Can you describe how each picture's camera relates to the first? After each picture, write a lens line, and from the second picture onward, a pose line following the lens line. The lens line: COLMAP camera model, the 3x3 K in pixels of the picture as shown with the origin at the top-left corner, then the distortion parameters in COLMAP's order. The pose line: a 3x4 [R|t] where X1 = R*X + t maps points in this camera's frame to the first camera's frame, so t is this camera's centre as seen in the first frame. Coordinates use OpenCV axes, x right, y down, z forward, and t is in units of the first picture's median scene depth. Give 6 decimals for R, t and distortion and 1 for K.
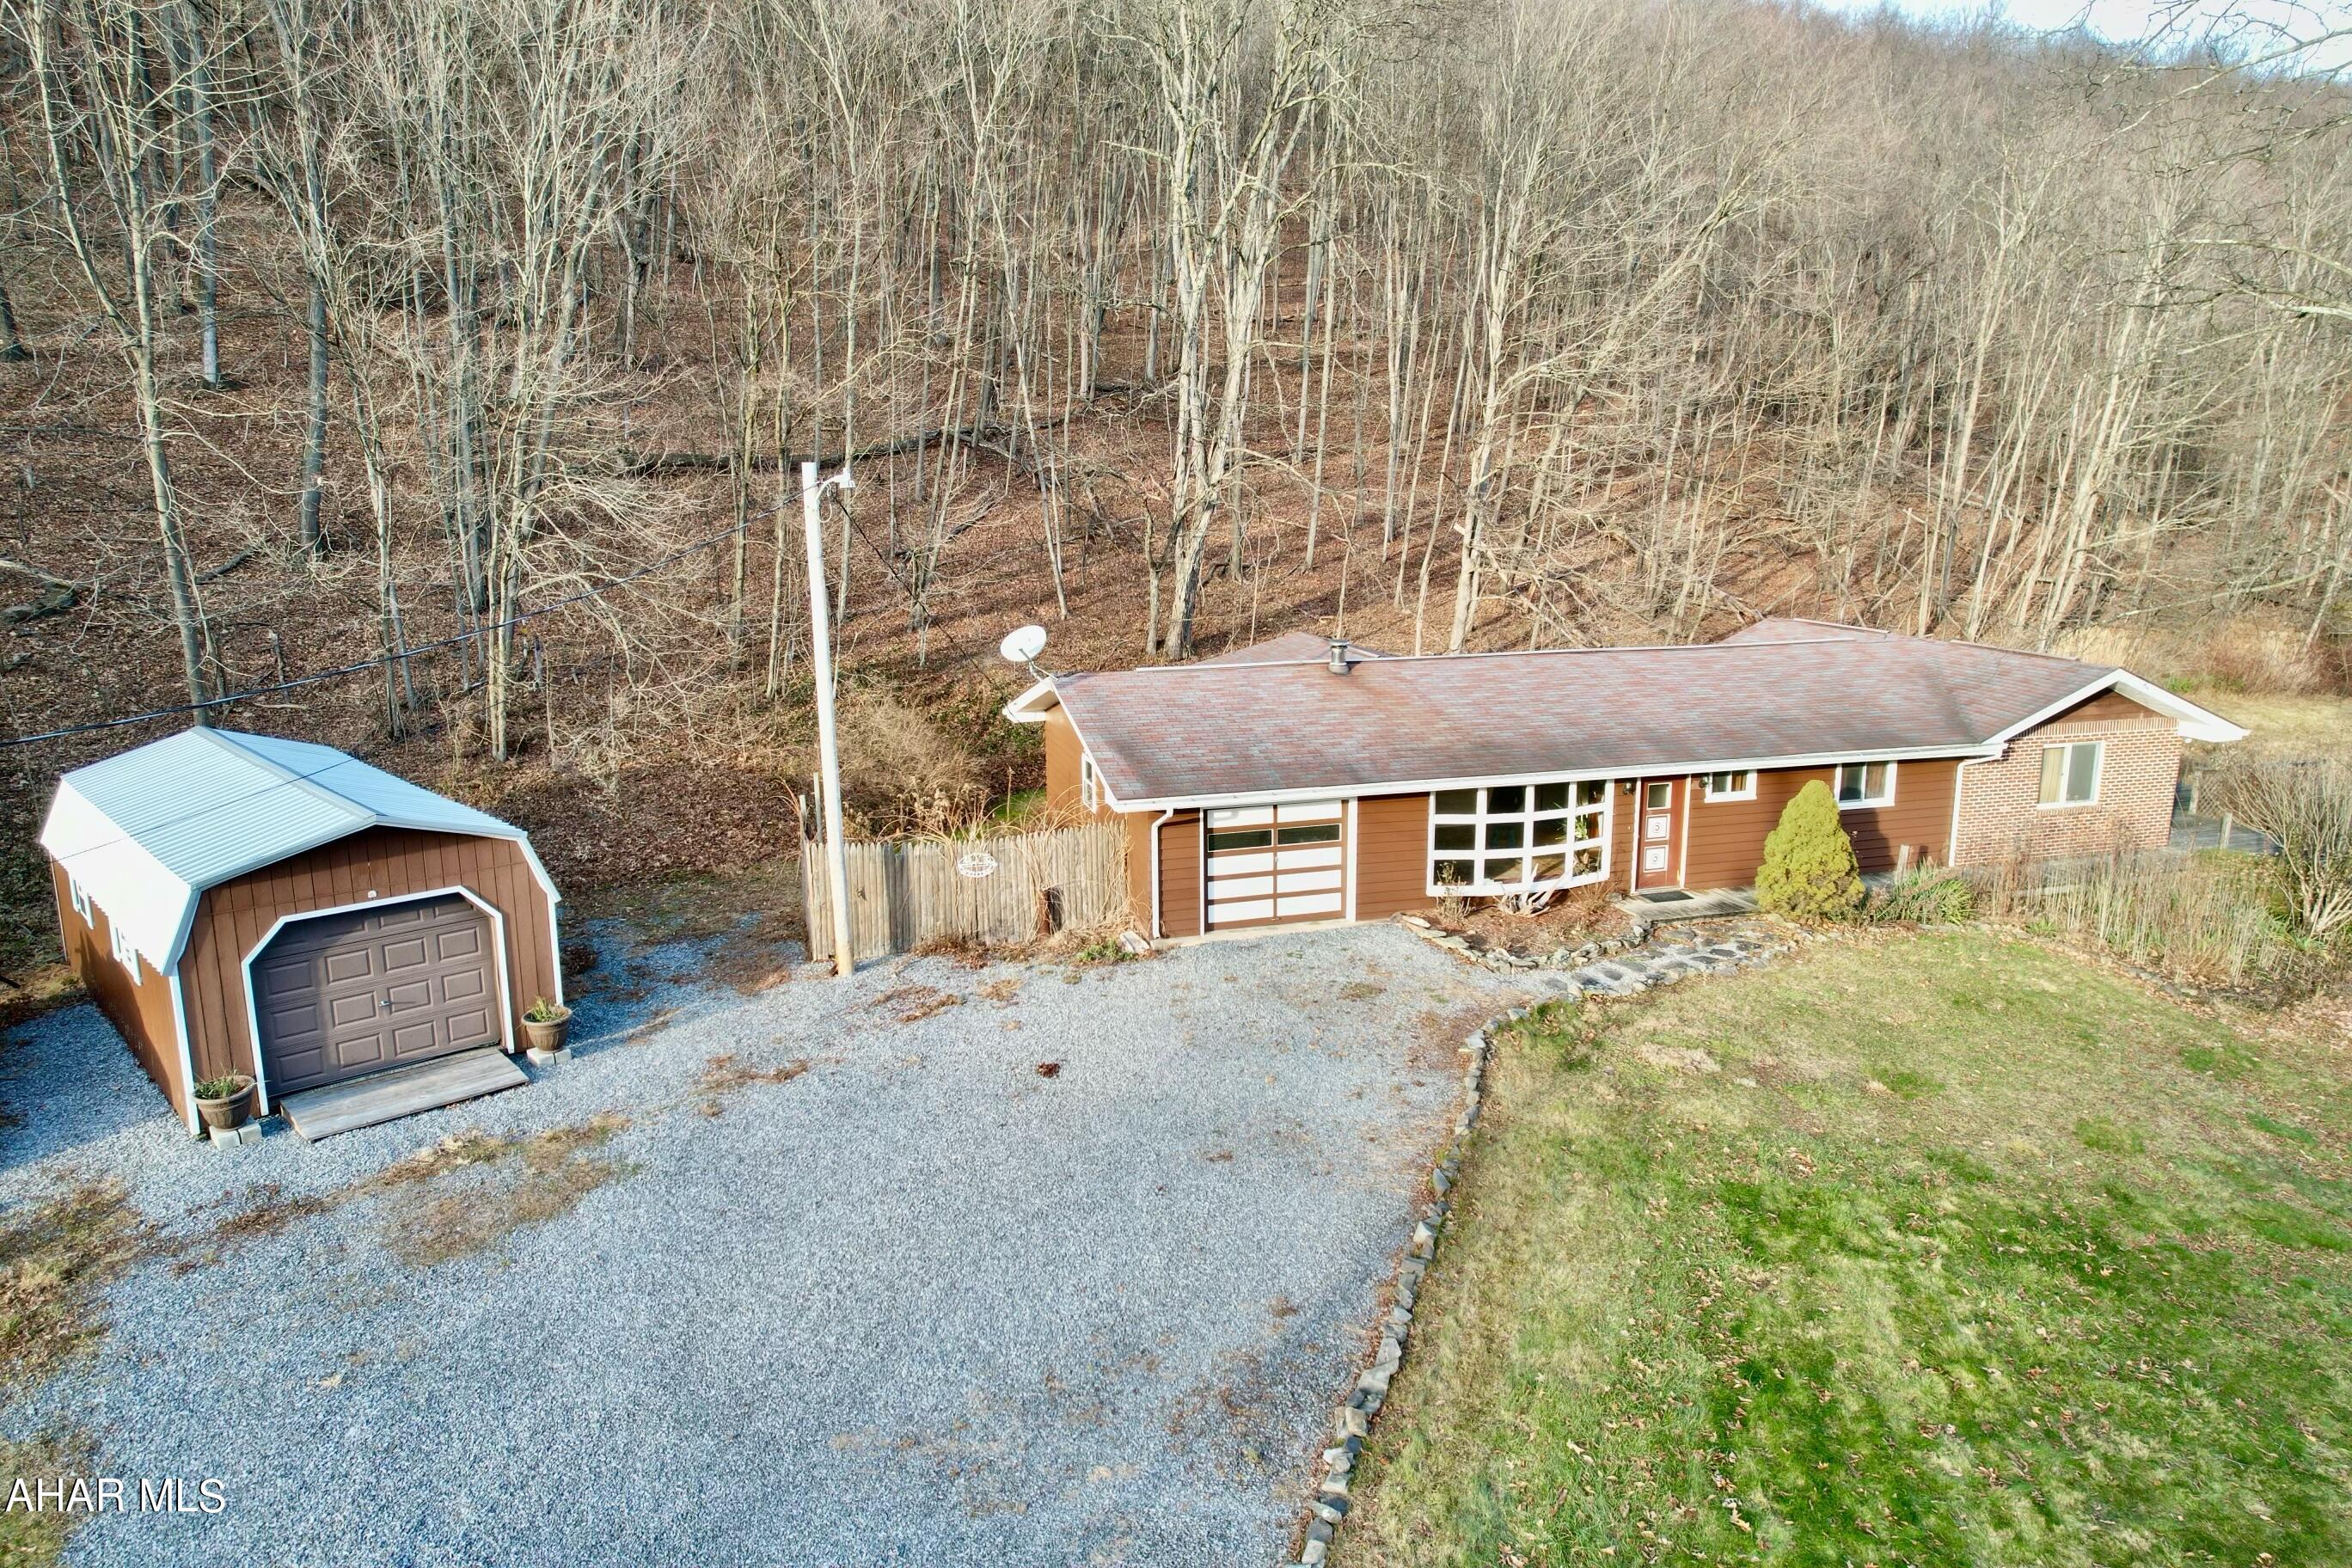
lens RADIAL K [[1499.7, 0, 1181.0], [0, 1499.7, 774.7], [0, 0, 1]] dist [-0.047644, 0.022737]
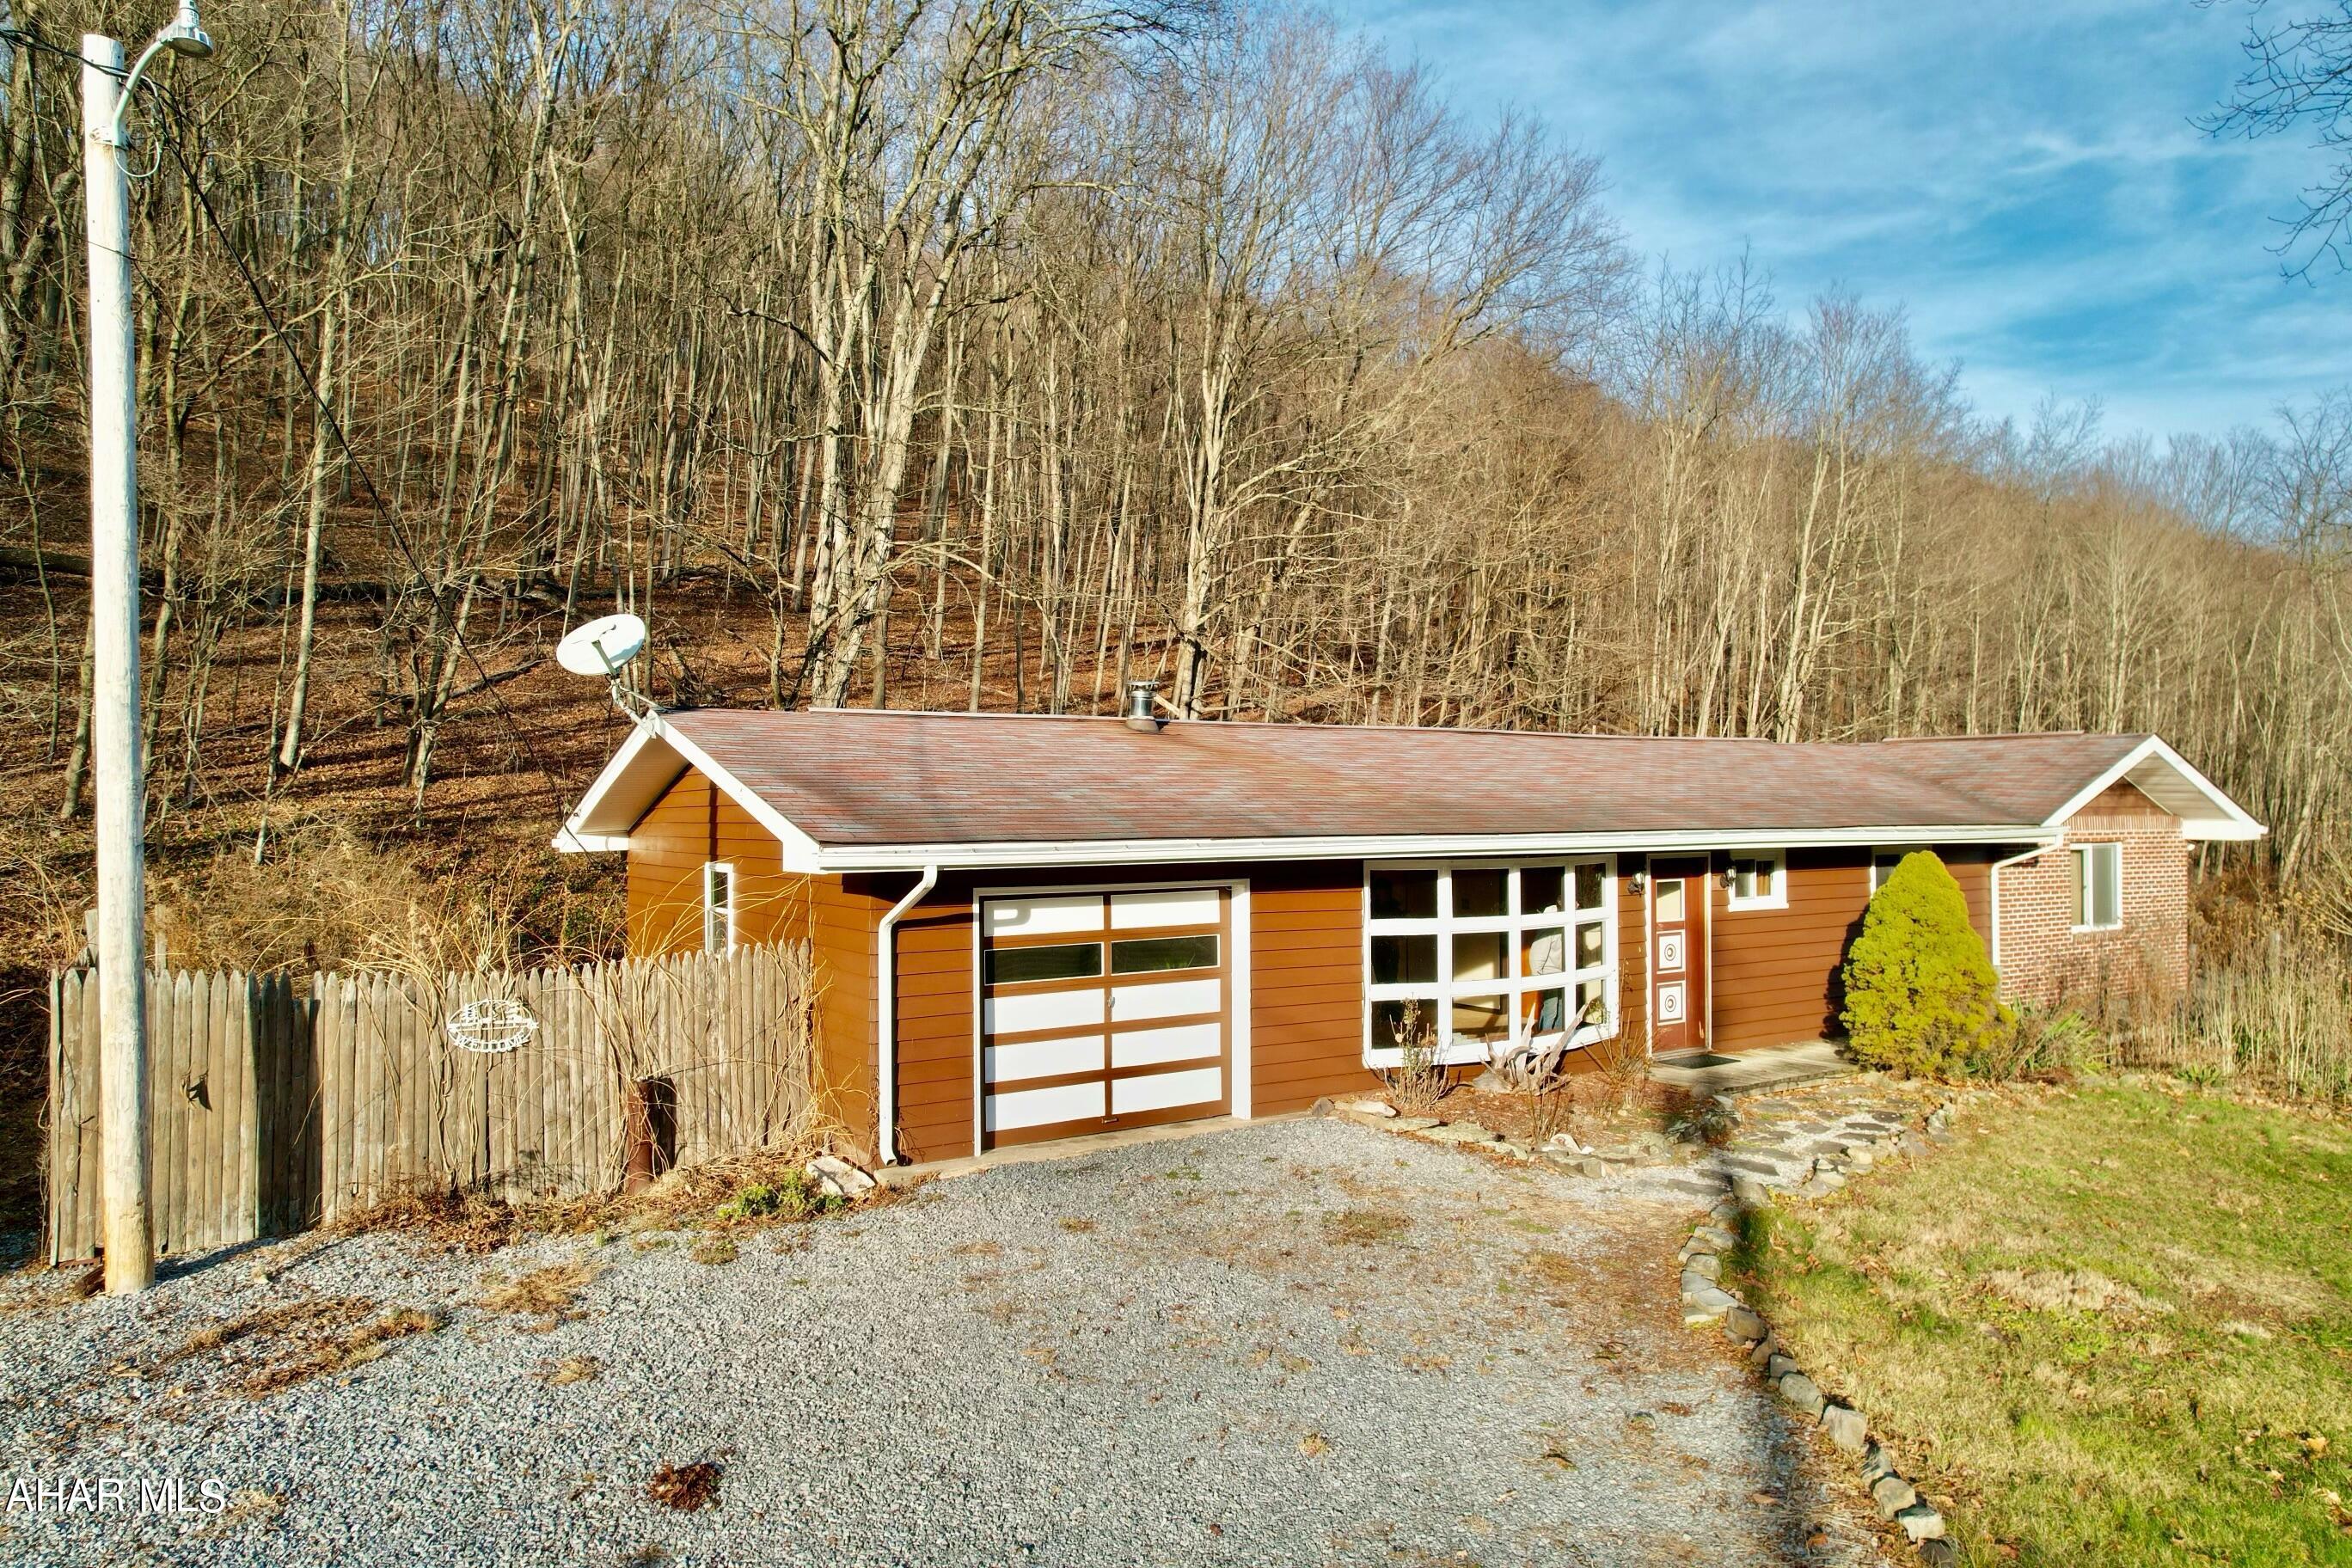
lens RADIAL K [[1499.7, 0, 1177.8], [0, 1499.7, 784.5], [0, 0, 1]] dist [-0.047644, 0.022737]
pose [[0.959286, 0.007155, 0.282346, -0.062551], [0.053606, 0.976896, -0.206884, 0.093104], [-0.277303, 0.213596, 0.936739, 0.494103]]
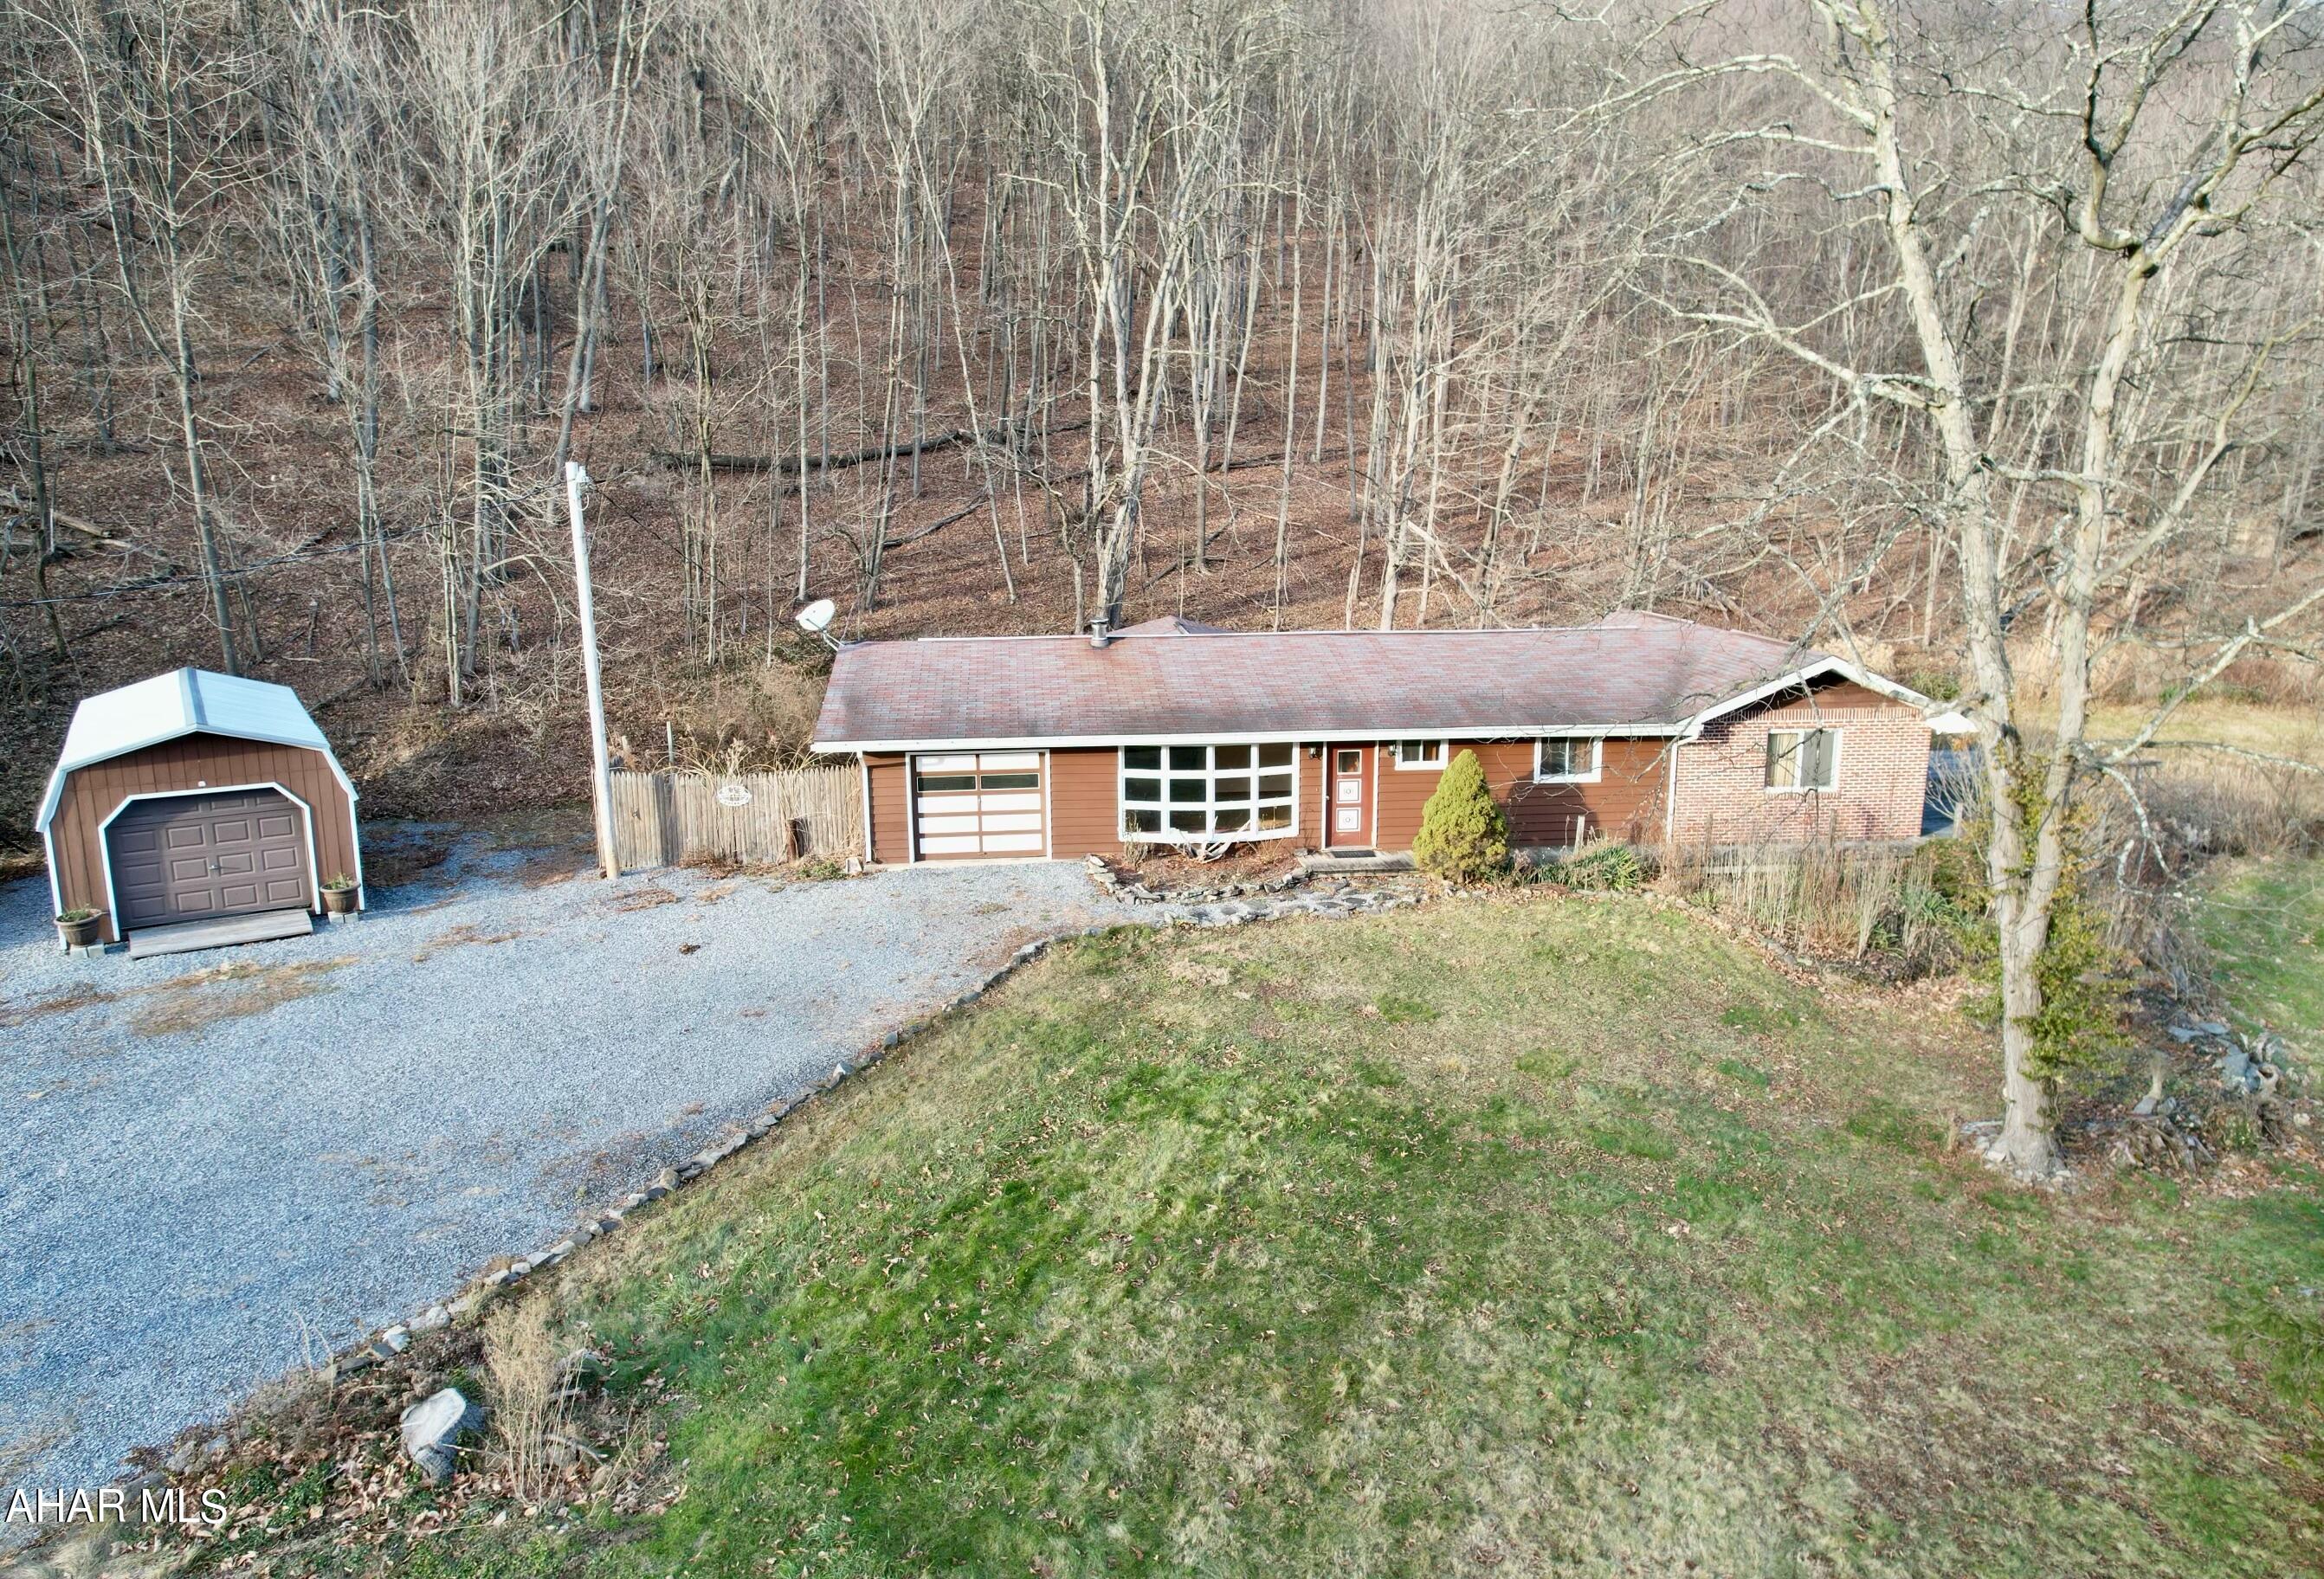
lens RADIAL K [[1516.5, 0, 1152.7], [0, 1516.5, 778.6], [0, 0, 1]] dist [-0.032404, 0.011547]
pose [[0.980995, 0.035831, -0.190693, 0.423041], [-0.036263, 0.999342, 0.001227, 0.032808], [0.190612, 0.005712, 0.981649, -0.128566]]
